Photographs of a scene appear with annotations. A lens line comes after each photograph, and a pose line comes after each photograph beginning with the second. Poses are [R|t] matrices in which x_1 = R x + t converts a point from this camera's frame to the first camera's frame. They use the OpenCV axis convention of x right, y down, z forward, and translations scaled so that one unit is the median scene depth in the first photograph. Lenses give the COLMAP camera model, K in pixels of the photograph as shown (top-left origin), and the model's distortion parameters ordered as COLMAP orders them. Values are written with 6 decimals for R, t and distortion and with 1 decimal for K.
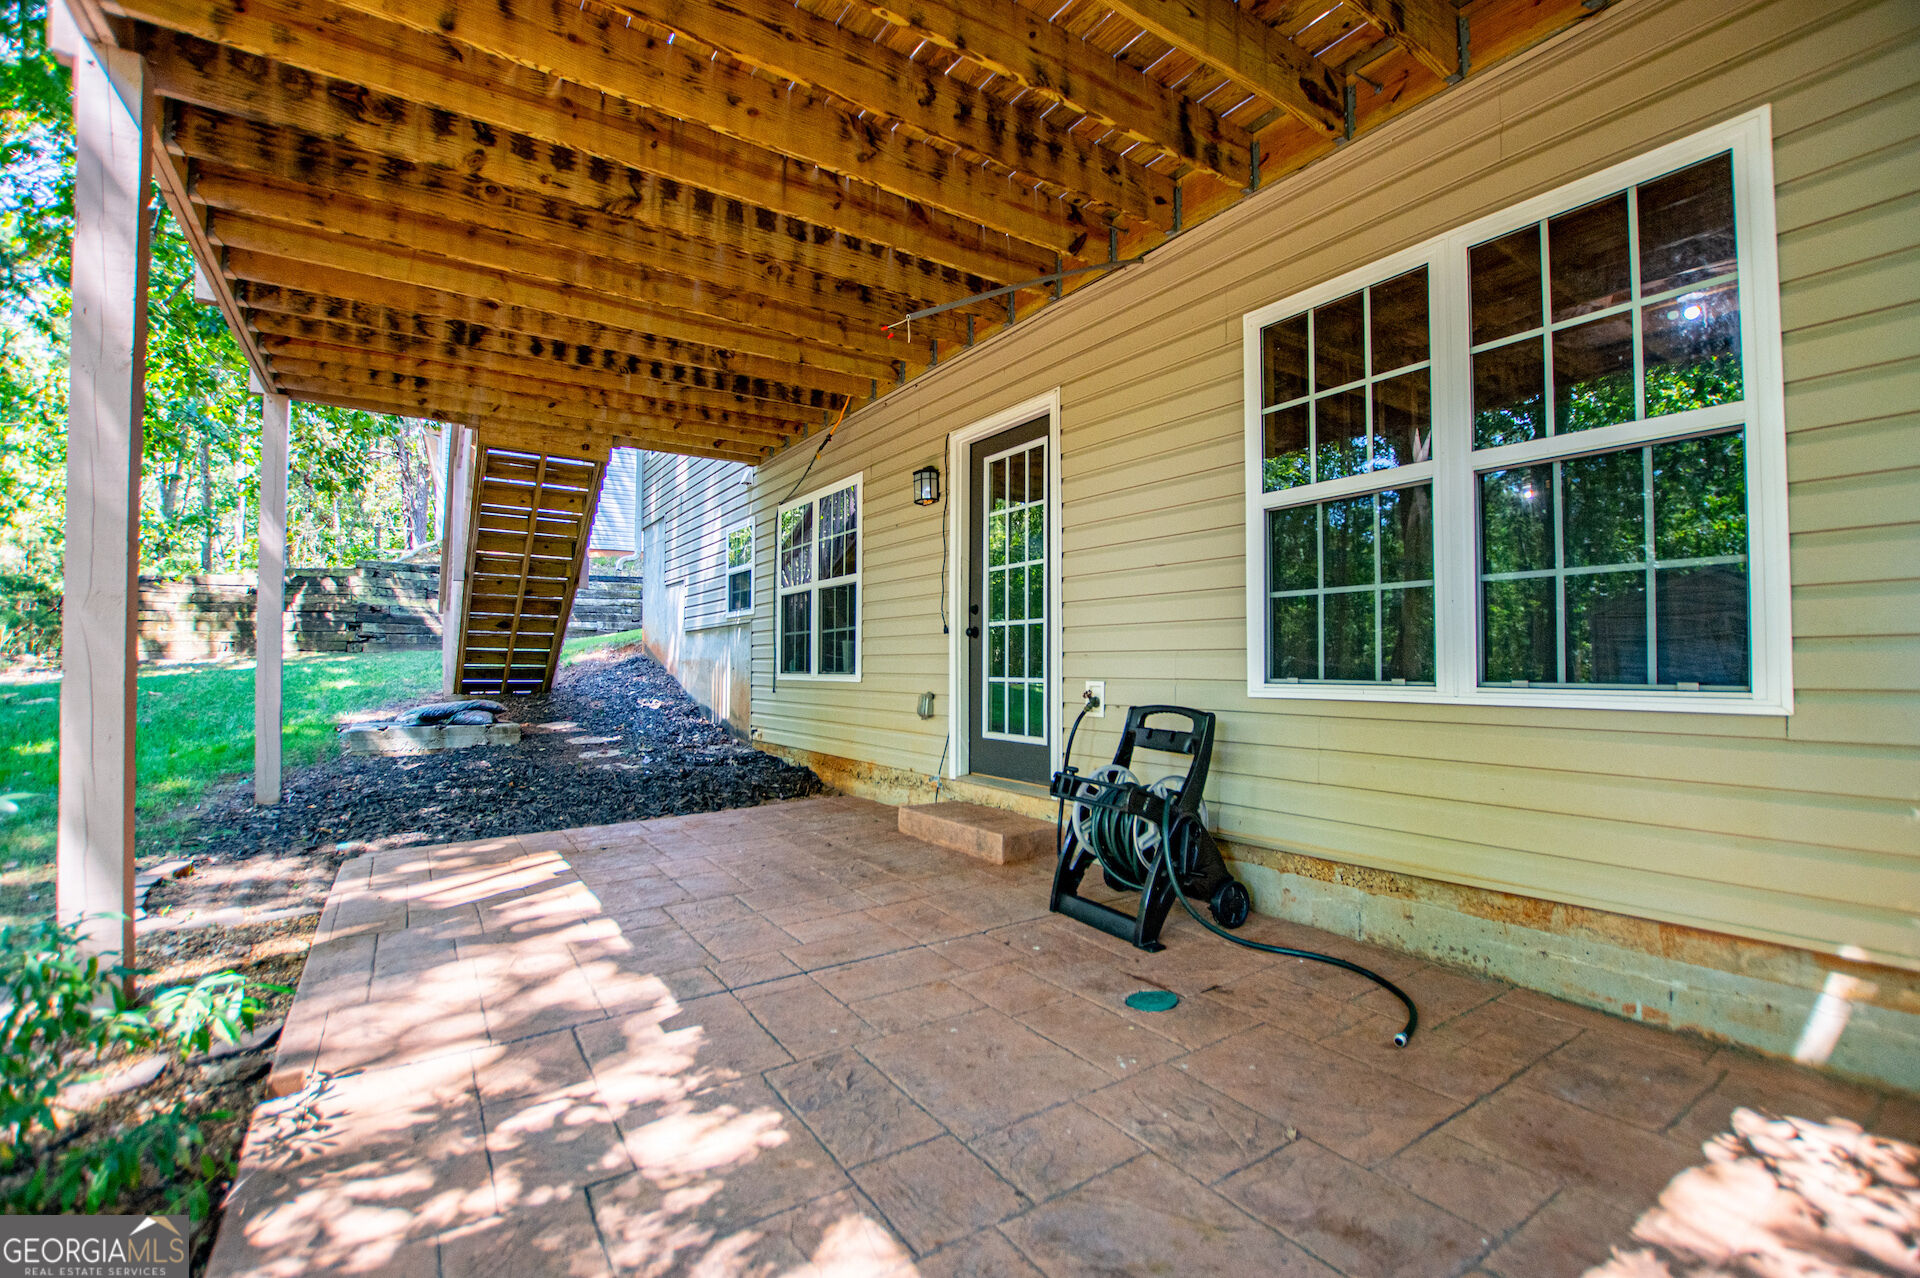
lens RADIAL K [[876.1, 0, 956.9], [0, 876.1, 611.6], [0, 0, 1]] dist [0.002201, 0.000094]
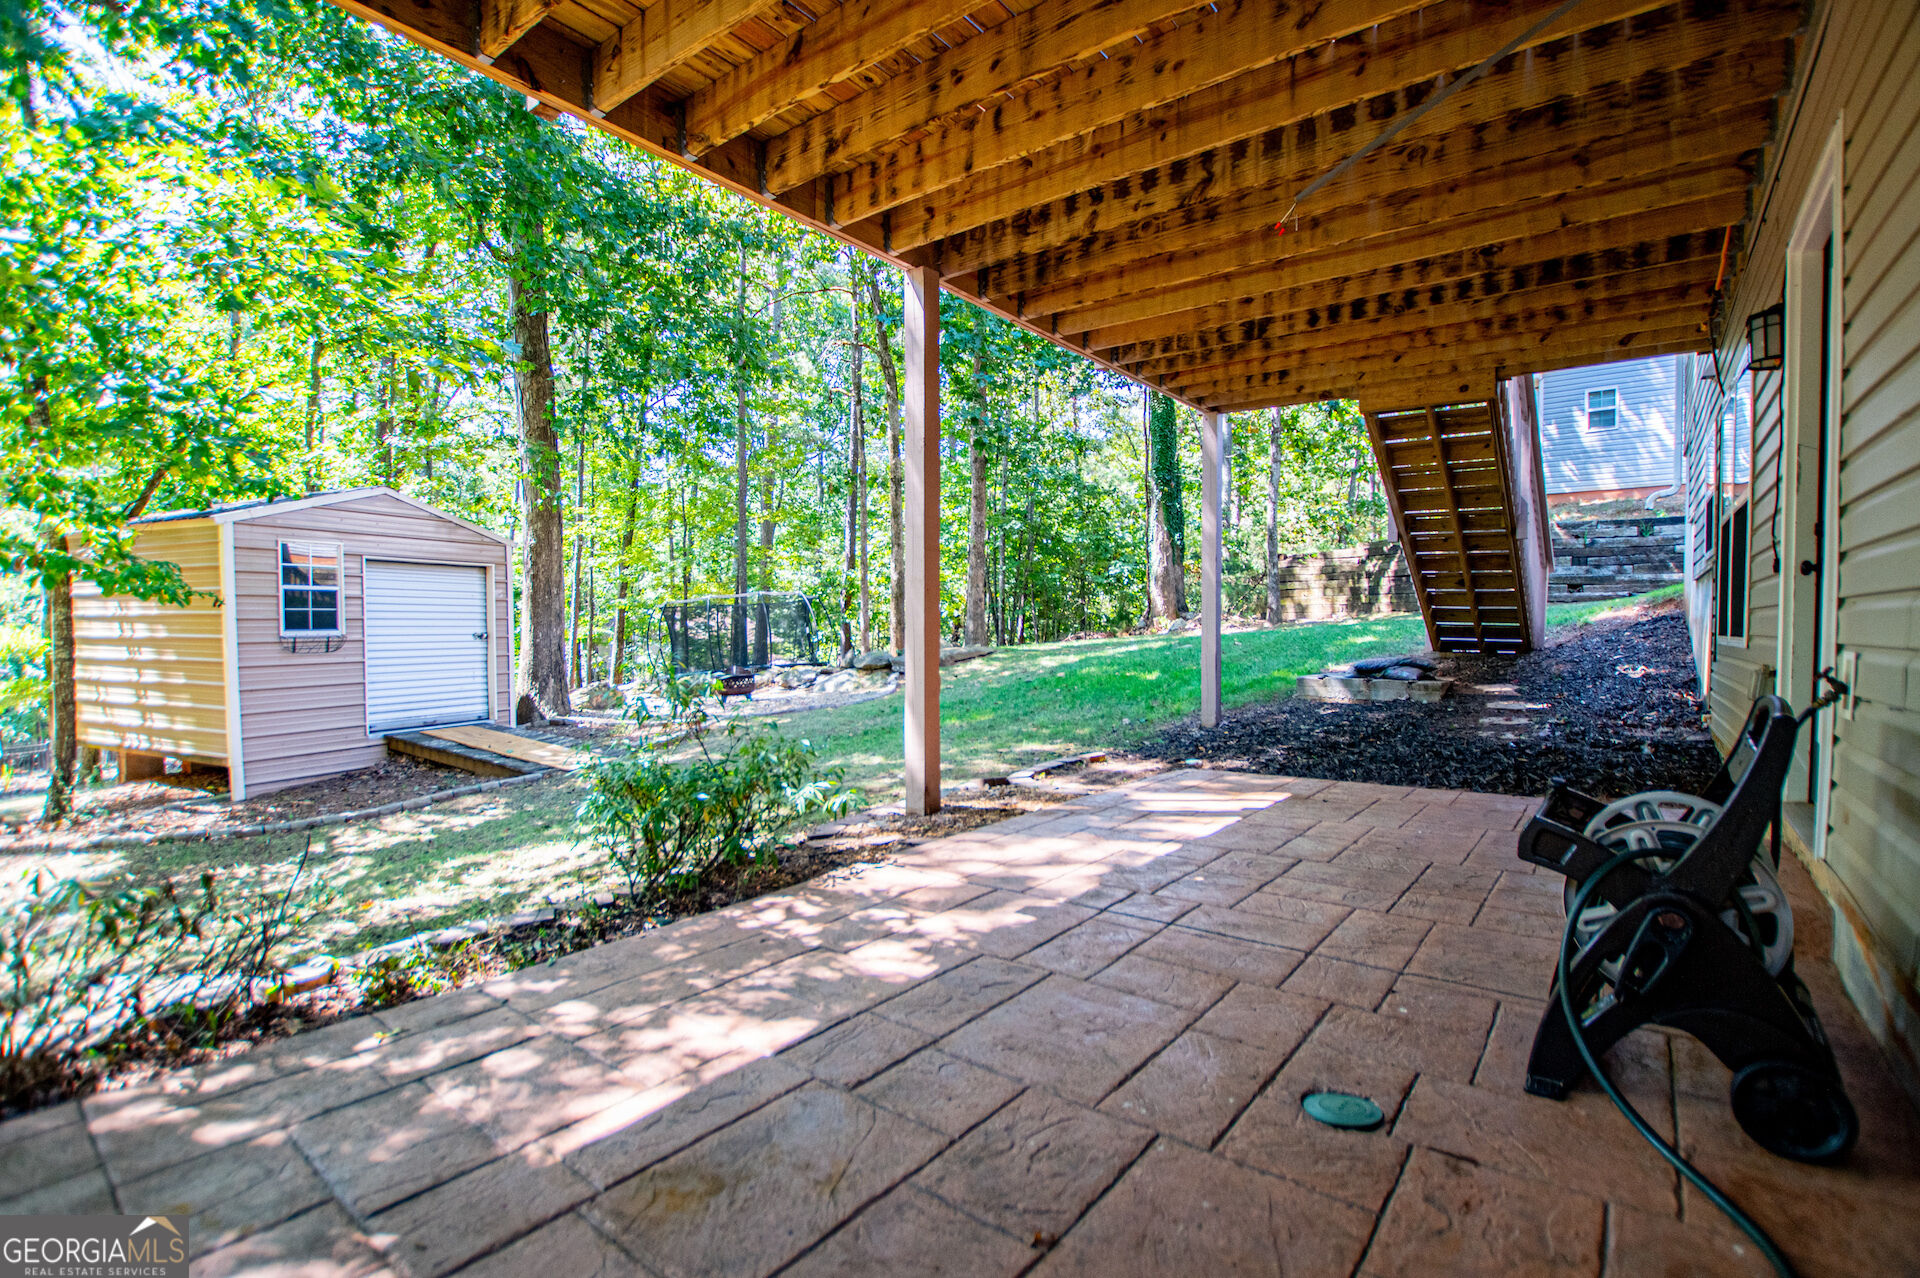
lens RADIAL K [[876.1, 0, 956.9], [0, 876.1, 611.6], [0, 0, 1]] dist [0.002201, 0.000094]
pose [[0.329173, -0.007208, -0.944242, 0.567376], [0.049688, 0.998718, 0.009698, 0.025638], [0.942961, -0.050110, 0.329109, 0.367448]]
